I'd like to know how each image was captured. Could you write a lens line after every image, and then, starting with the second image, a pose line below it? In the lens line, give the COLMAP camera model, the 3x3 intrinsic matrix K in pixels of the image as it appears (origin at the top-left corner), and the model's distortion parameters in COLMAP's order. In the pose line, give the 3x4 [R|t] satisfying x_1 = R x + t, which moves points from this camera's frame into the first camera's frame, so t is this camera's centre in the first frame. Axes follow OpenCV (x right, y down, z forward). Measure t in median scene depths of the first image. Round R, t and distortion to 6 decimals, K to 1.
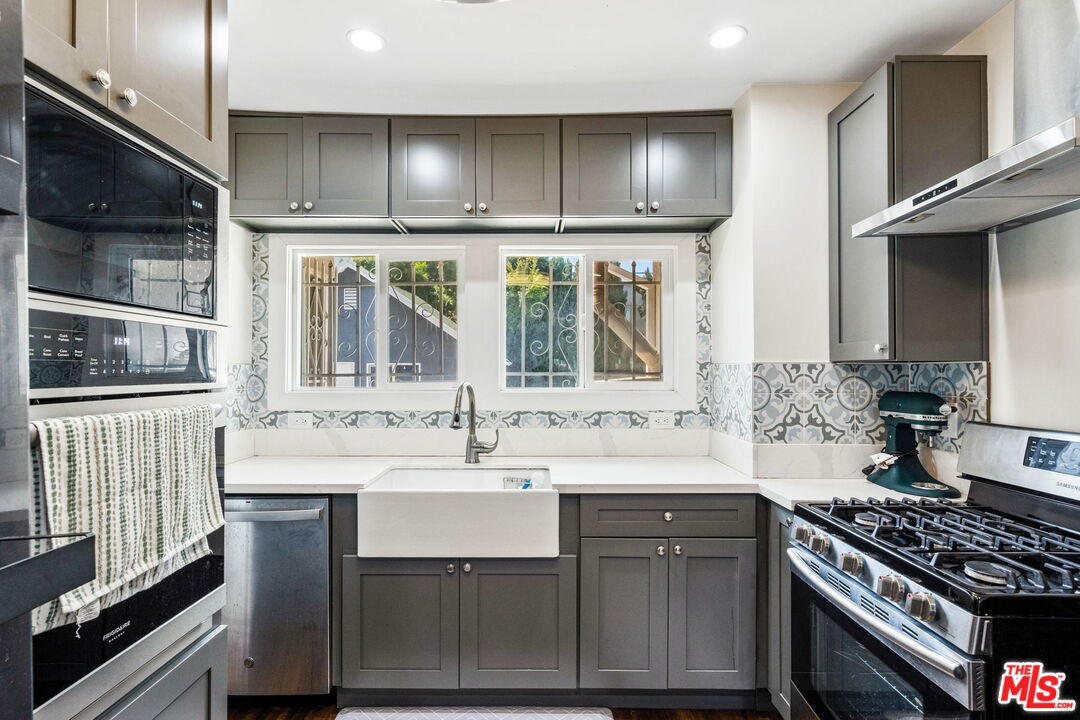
lens RADIAL K [[546.2, 0, 535.9], [0, 546.2, 368.7], [0, 0, 1]] dist [-0.002632, -0.000708]
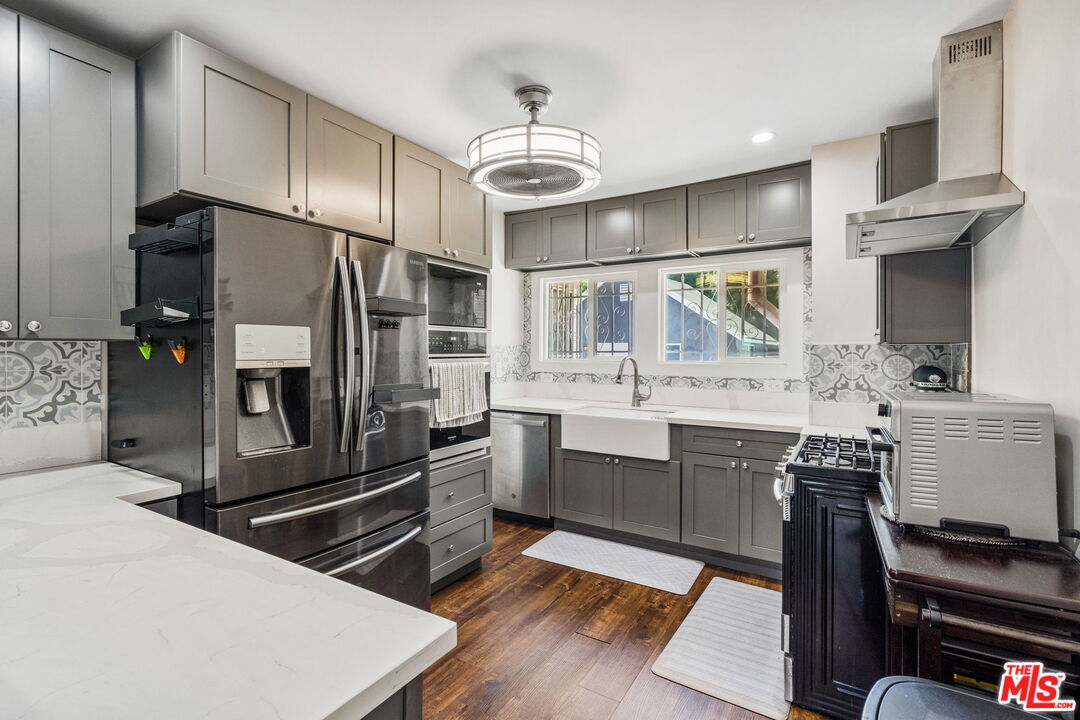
lens RADIAL K [[496.3, 0, 540.1], [0, 496.3, 352.9], [0, 0, 1]] dist [0.000291, -0.000227]
pose [[0.859769, 0.005988, -0.510648, 0.453422], [-0.001285, 0.999953, 0.009562, 0.000262], [0.510682, -0.007565, 0.859736, -0.475881]]
